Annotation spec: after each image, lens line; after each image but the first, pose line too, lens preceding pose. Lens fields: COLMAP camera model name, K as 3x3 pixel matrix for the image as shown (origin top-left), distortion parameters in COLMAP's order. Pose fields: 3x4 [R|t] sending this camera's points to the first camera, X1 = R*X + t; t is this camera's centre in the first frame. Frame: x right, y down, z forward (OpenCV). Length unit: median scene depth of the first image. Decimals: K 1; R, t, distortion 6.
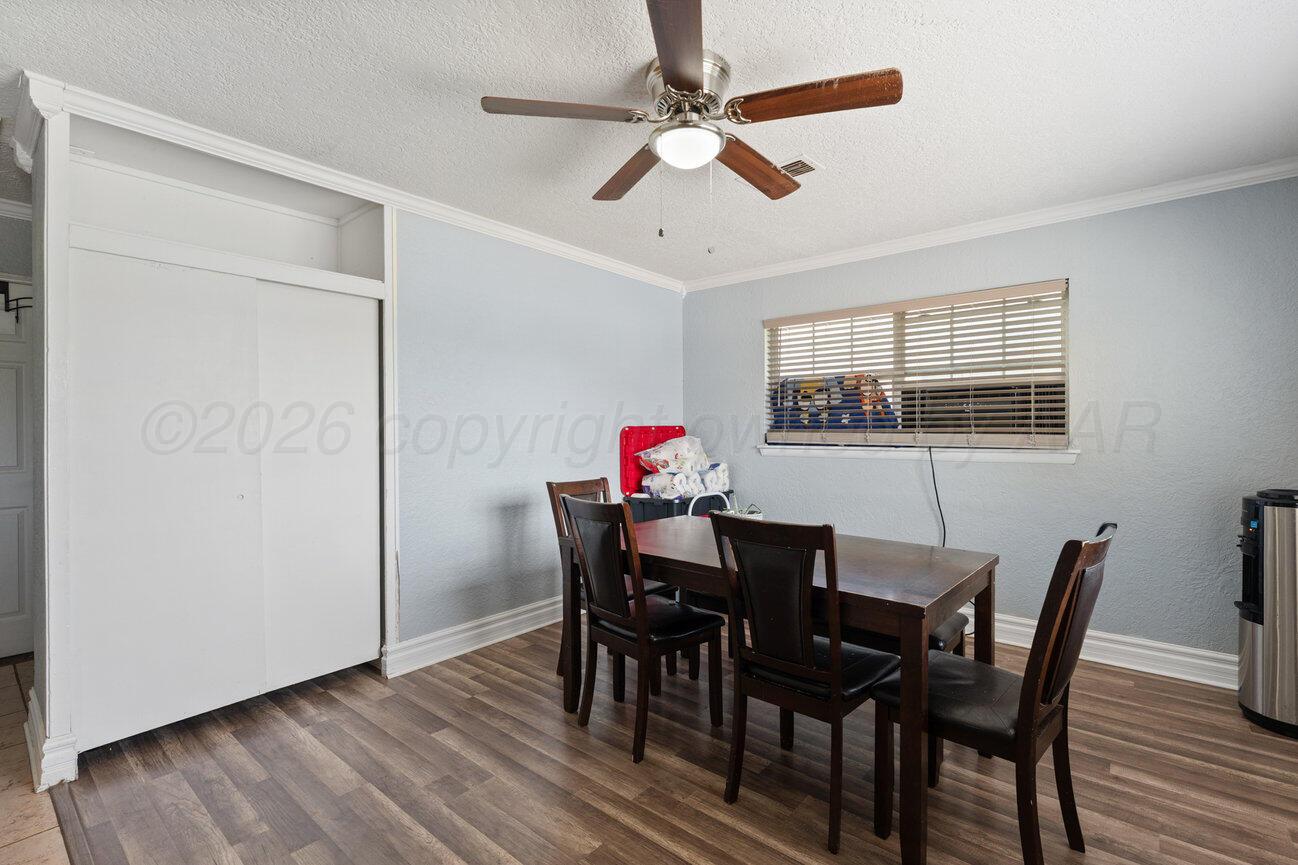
lens RADIAL K [[585.2, 0, 646.7], [0, 585.2, 427.8], [0, 0, 1]] dist [0.015543, 0.000188]
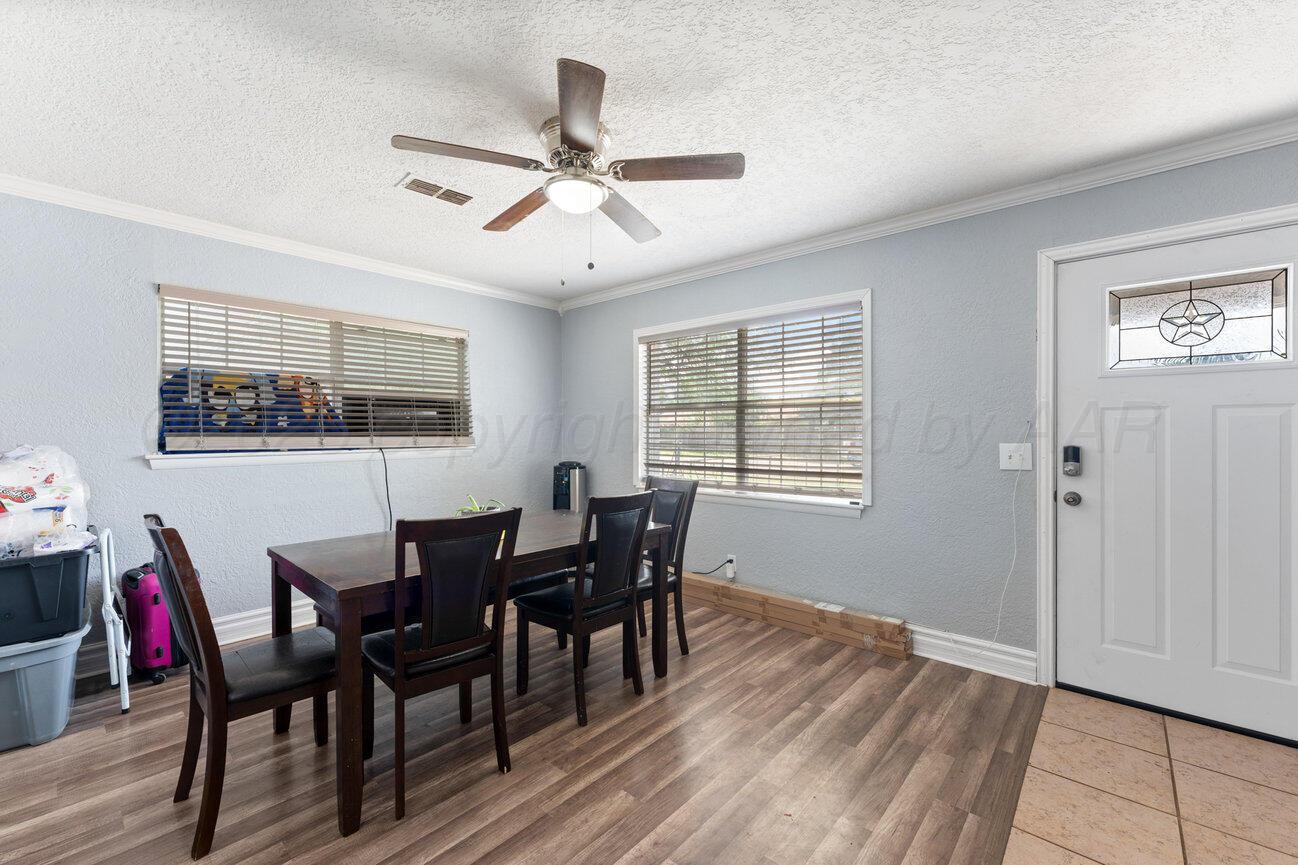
lens RADIAL K [[532.5, 0, 647.3], [0, 532.5, 436.4], [0, 0, 1]] dist [0.001096, 0.000127]
pose [[0.037180, -0.004683, 0.999298, -0.475308], [0.001176, 0.999989, 0.004642, 0.004976], [-0.999308, 0.001002, 0.037185, 0.391605]]
